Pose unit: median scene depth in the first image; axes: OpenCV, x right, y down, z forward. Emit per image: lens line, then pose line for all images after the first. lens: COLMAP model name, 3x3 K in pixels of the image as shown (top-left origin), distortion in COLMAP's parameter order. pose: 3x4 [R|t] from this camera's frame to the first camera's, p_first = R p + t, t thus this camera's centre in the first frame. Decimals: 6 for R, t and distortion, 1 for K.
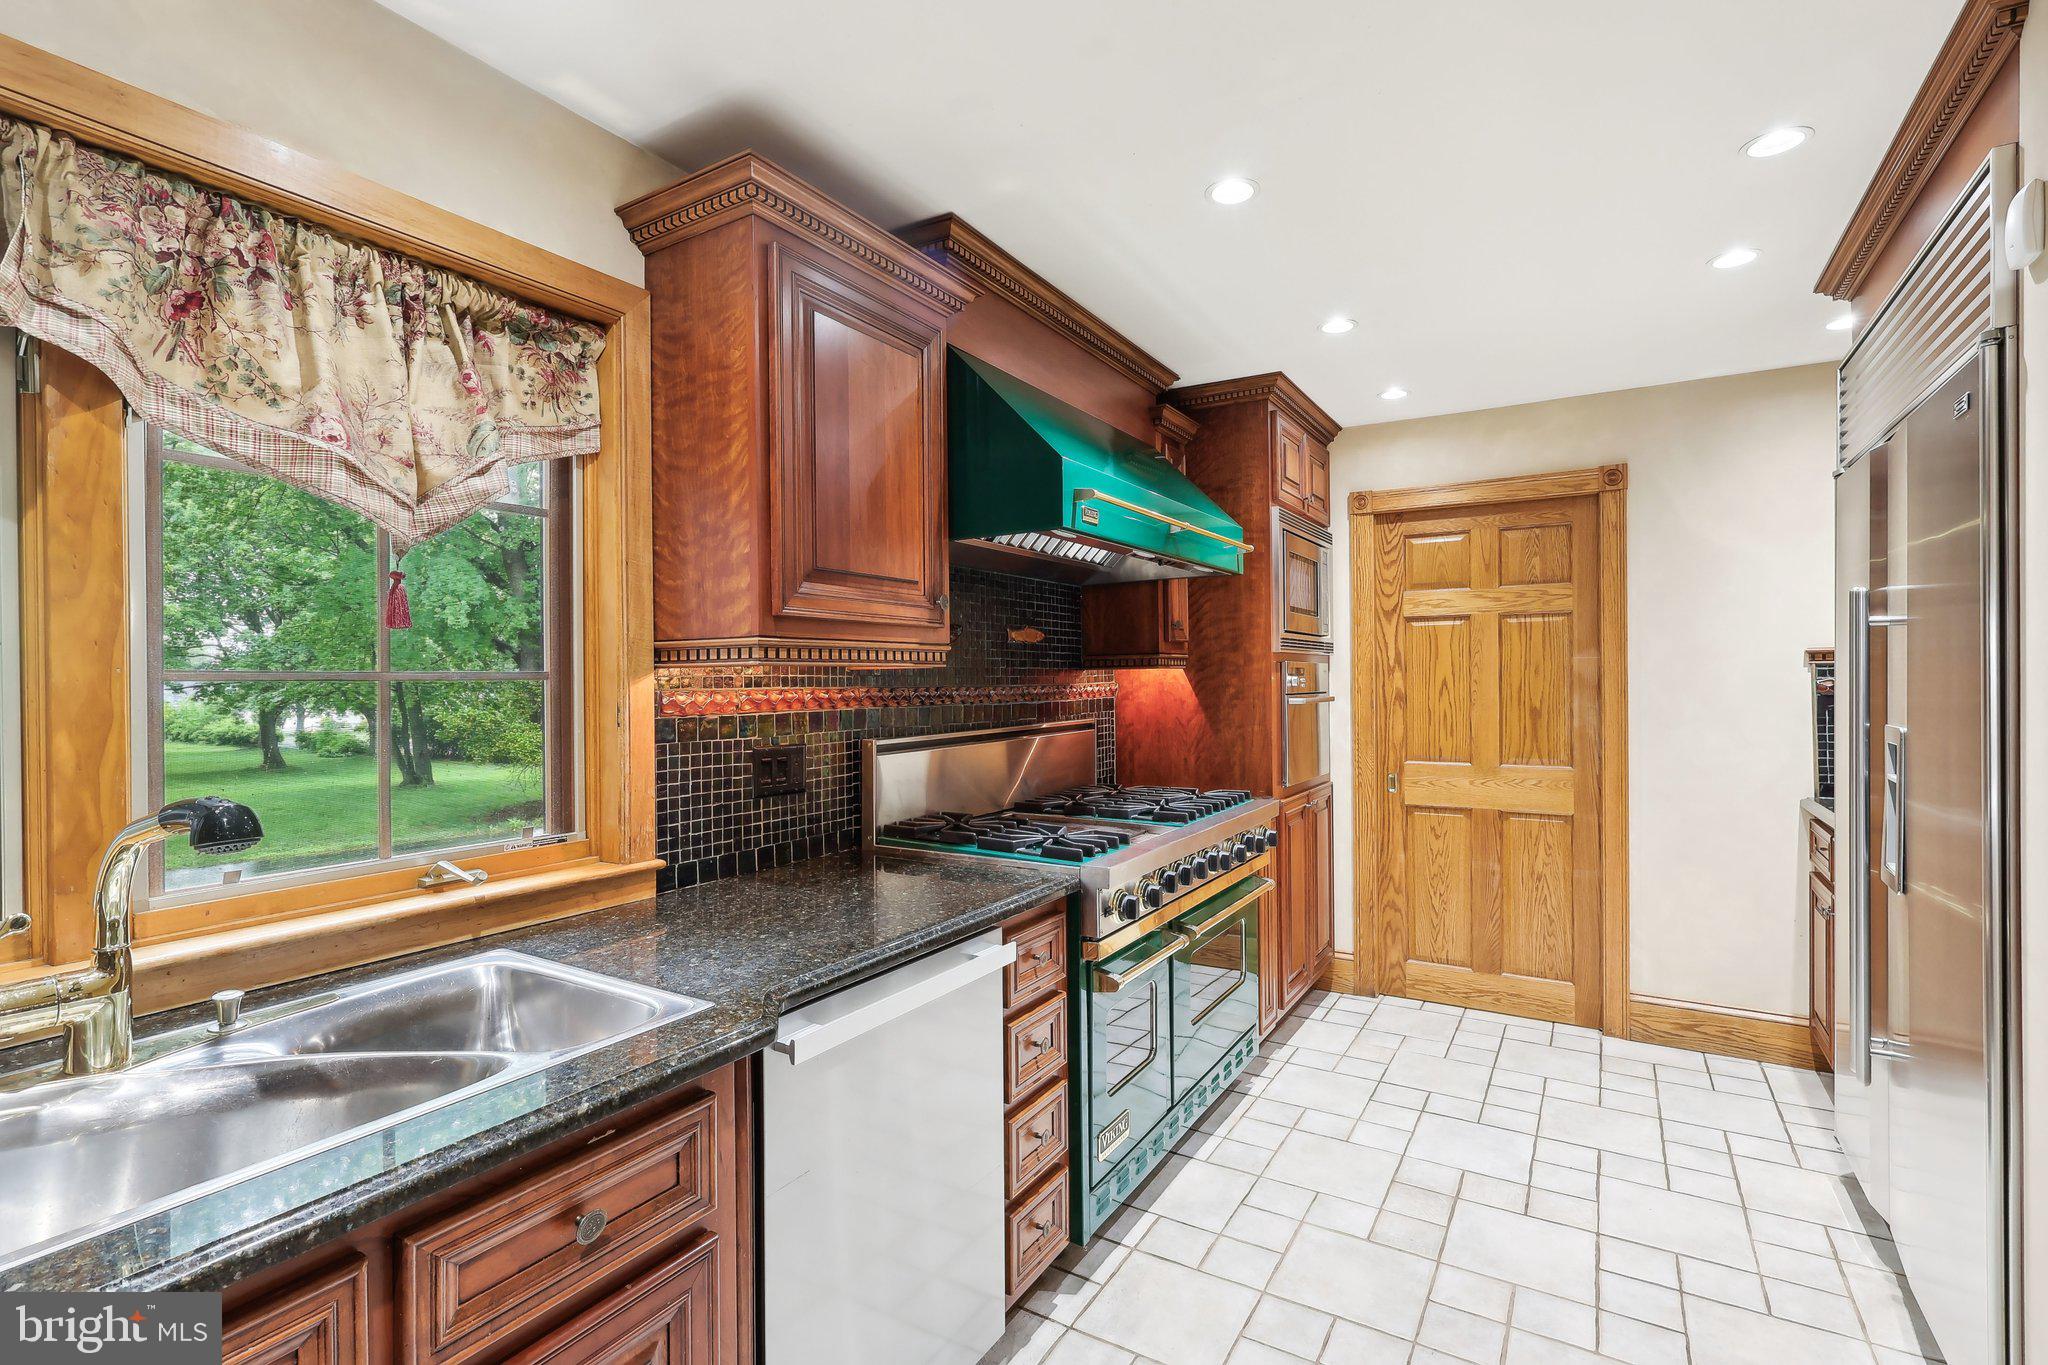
lens RADIAL K [[958.0, 0, 1031.0], [0, 958.0, 682.5], [0, 0, 1]] dist [-0.001308, 0.000303]
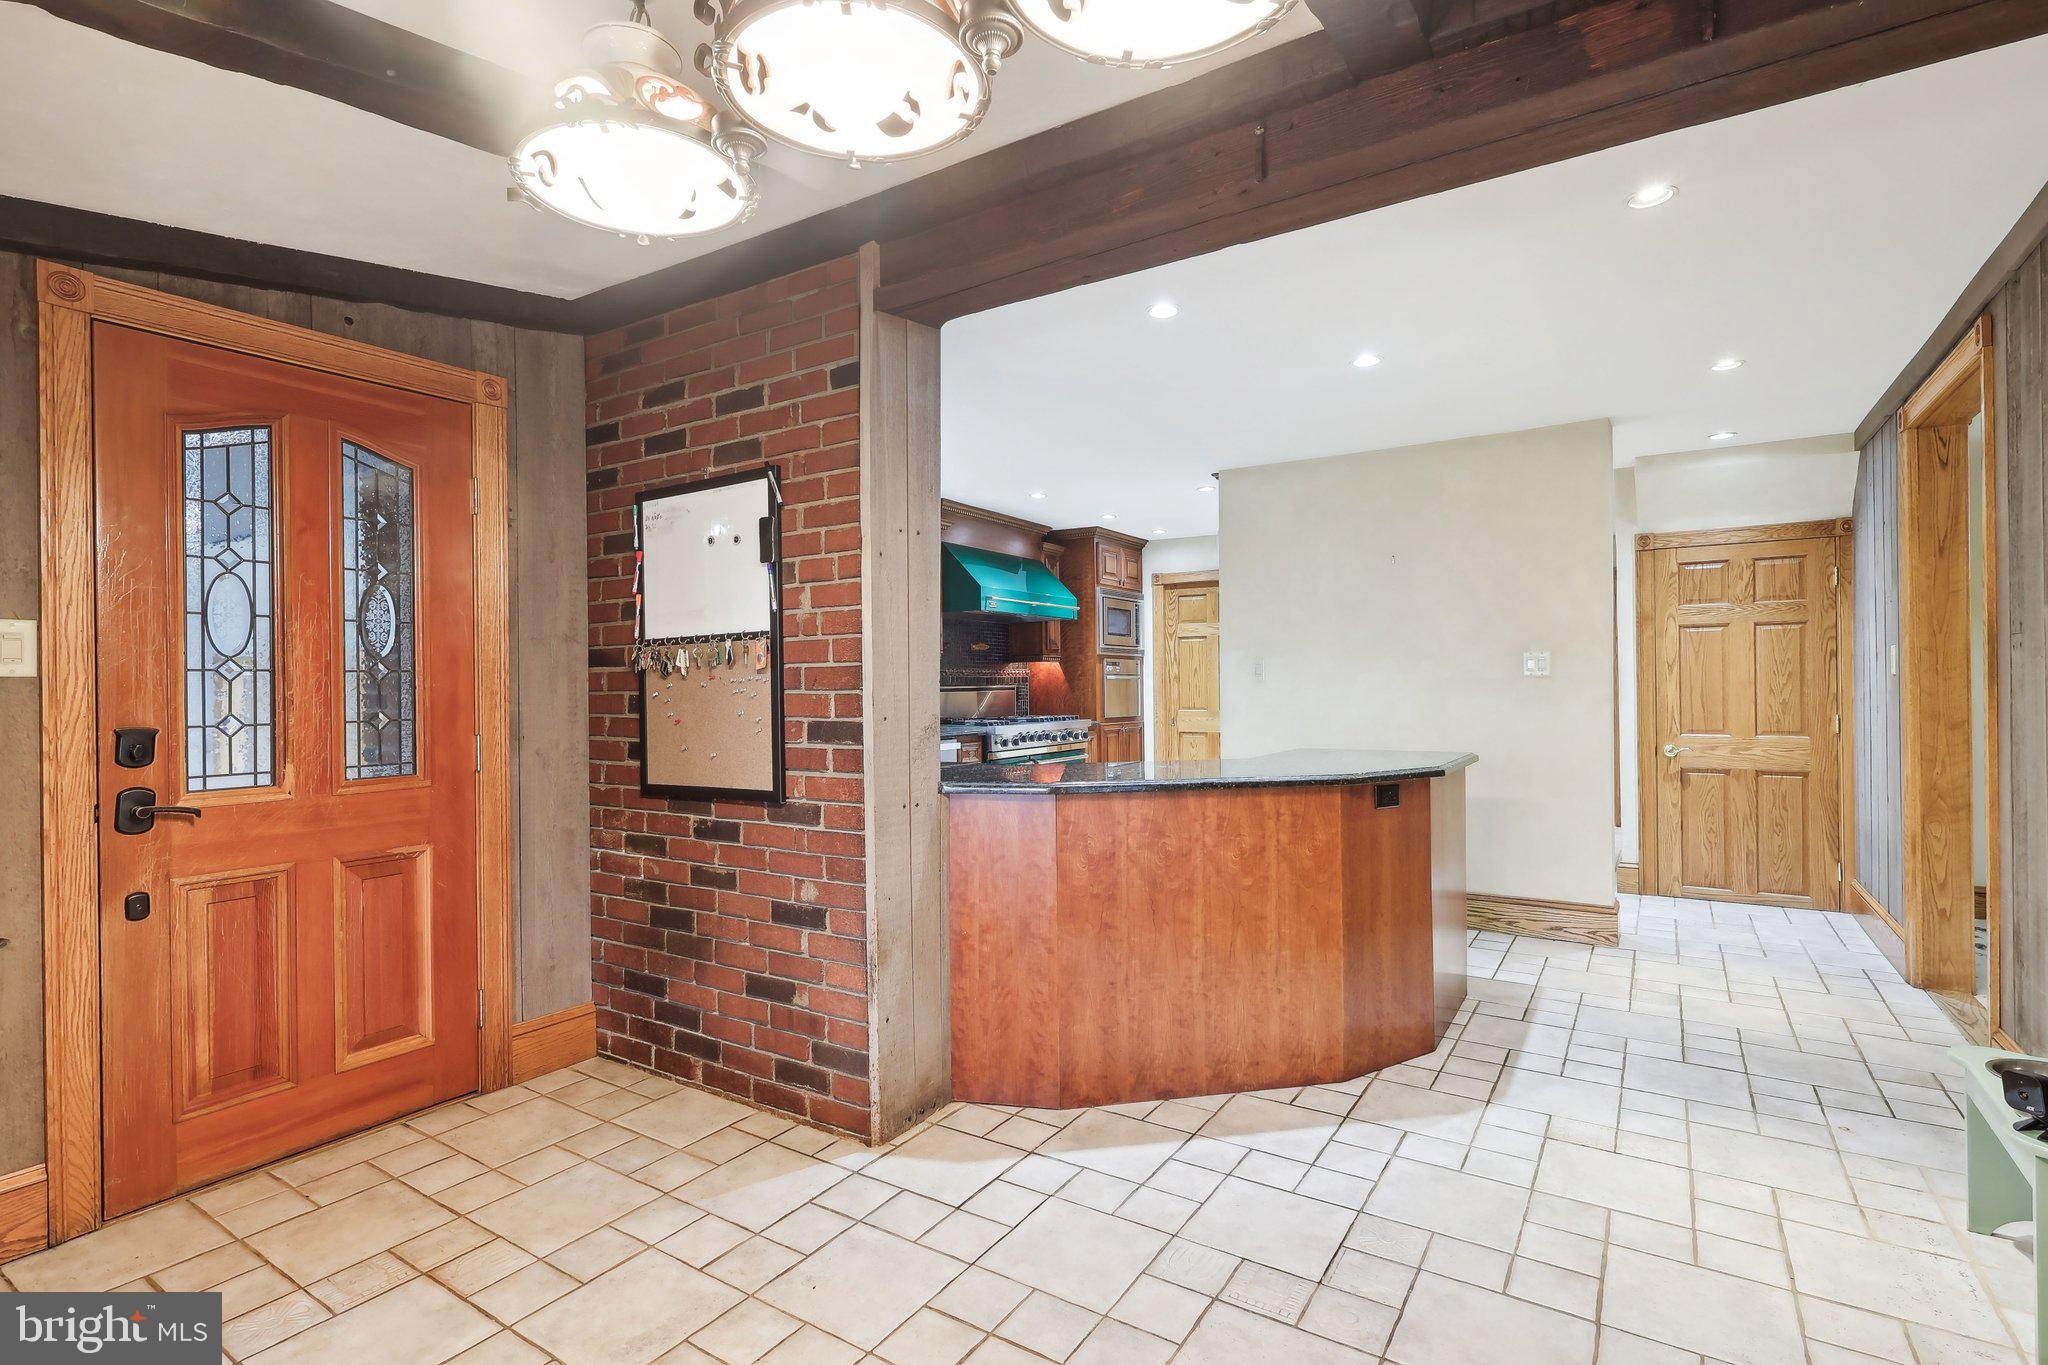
lens RADIAL K [[974.1, 0, 1023.1], [0, 974.1, 681.4], [0, 0, 1]] dist [0.003654, 0.000646]
pose [[0.999474, 0.000068, -0.032428, 0.280596], [-0.000357, 0.999960, -0.008902, 0.087134], [0.032426, 0.008909, 0.999434, -2.119927]]
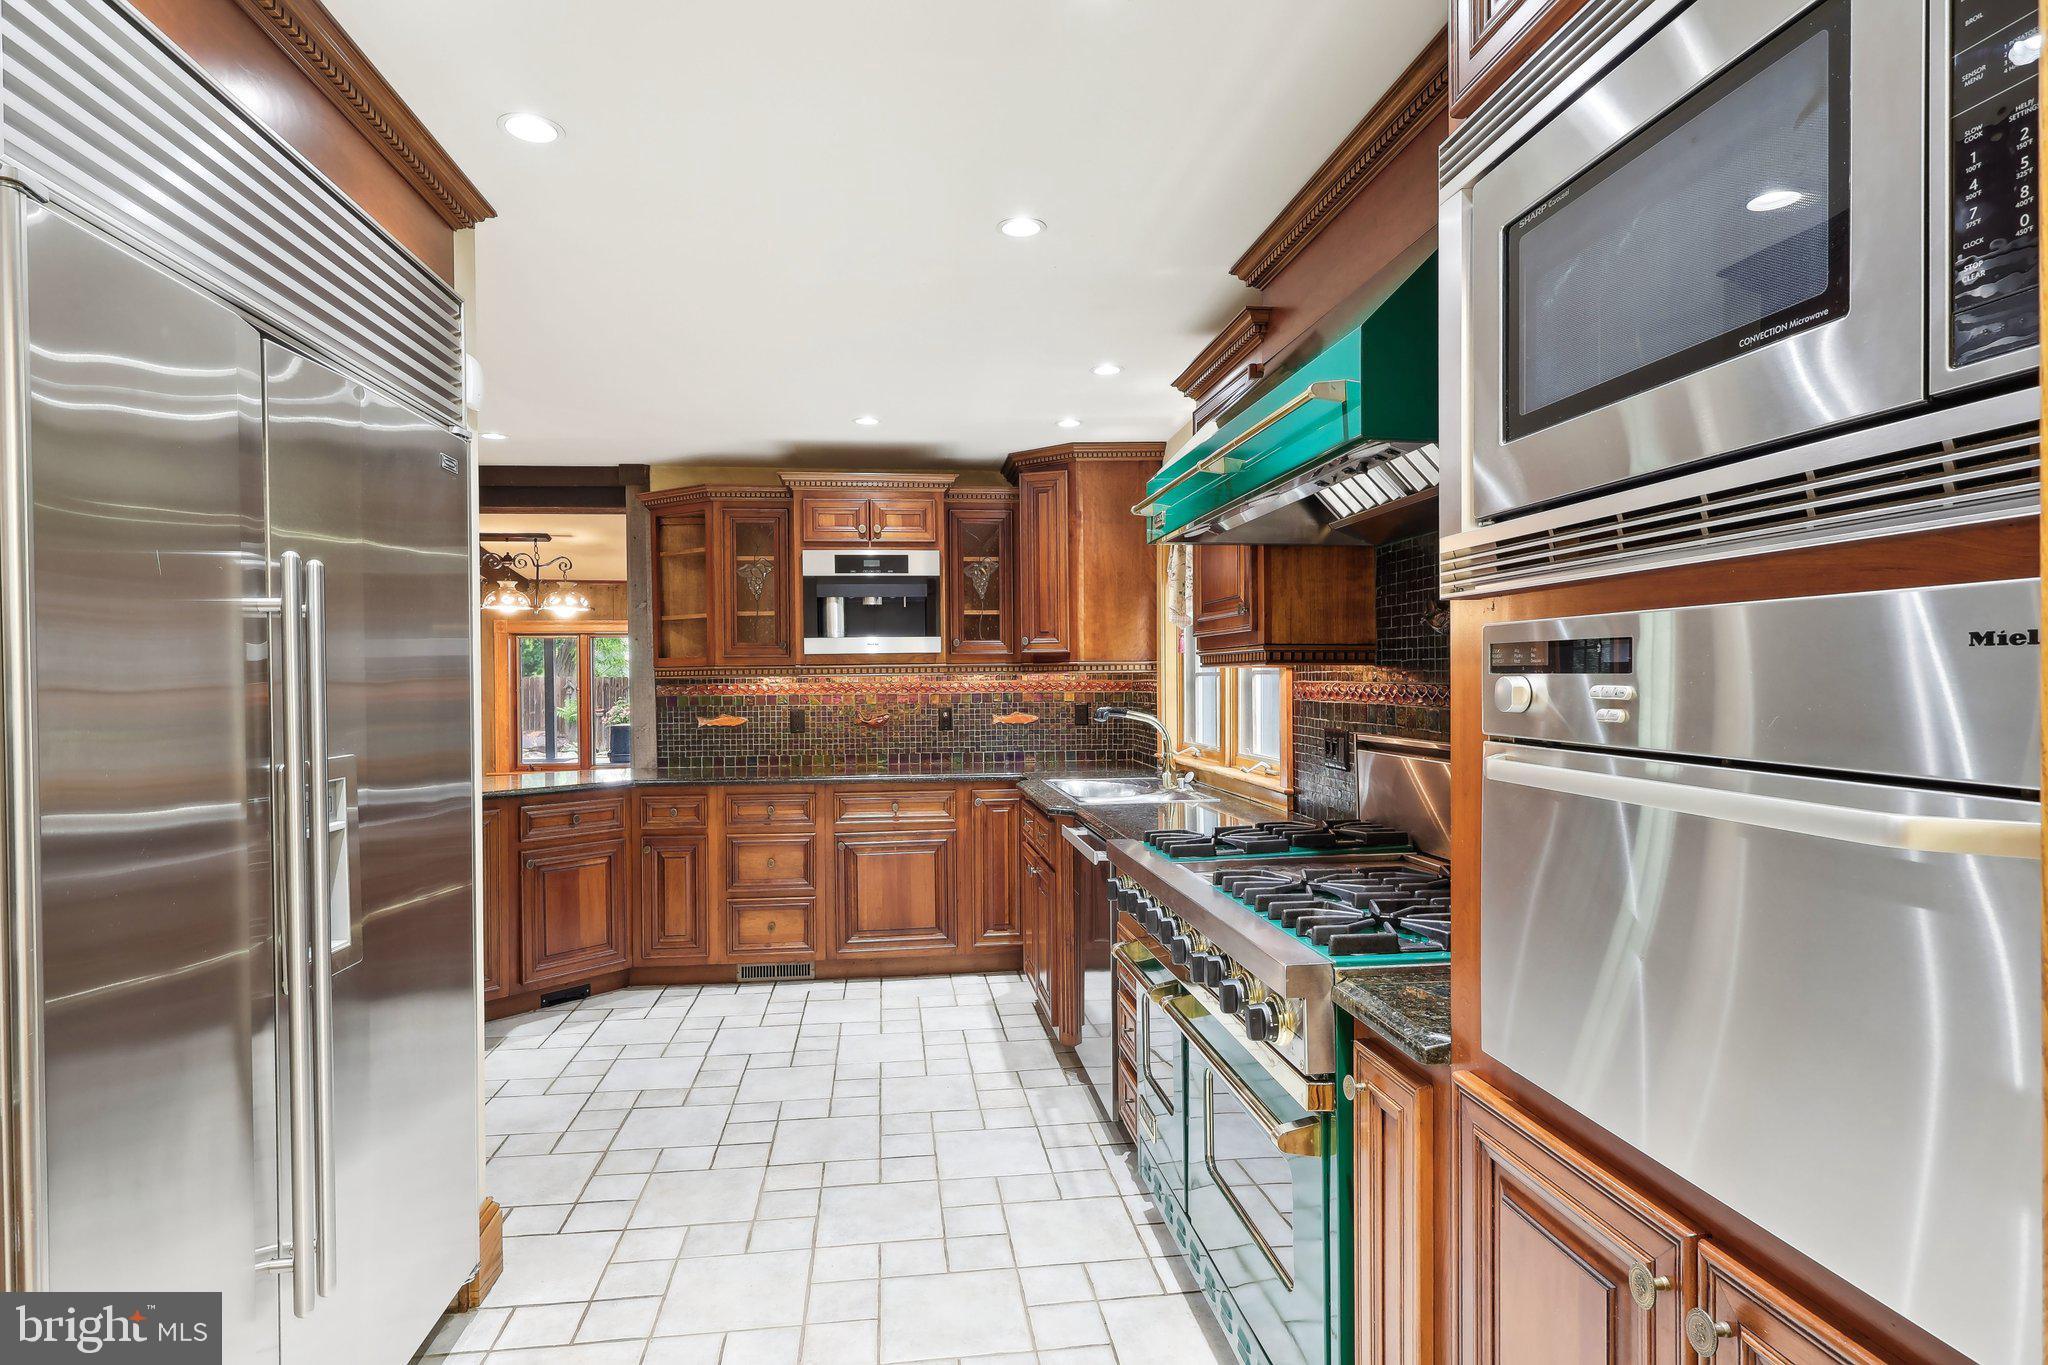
lens RADIAL K [[1002.3, 0, 955.7], [0, 1002.3, 680.7], [0, 0, 1]] dist [0.001594, -0.000106]
pose [[-0.783732, 0.012578, -0.620972, 1.078884], [0.009349, 0.999921, 0.008453, -0.013278], [0.621029, 0.000819, -0.783787, 2.031471]]
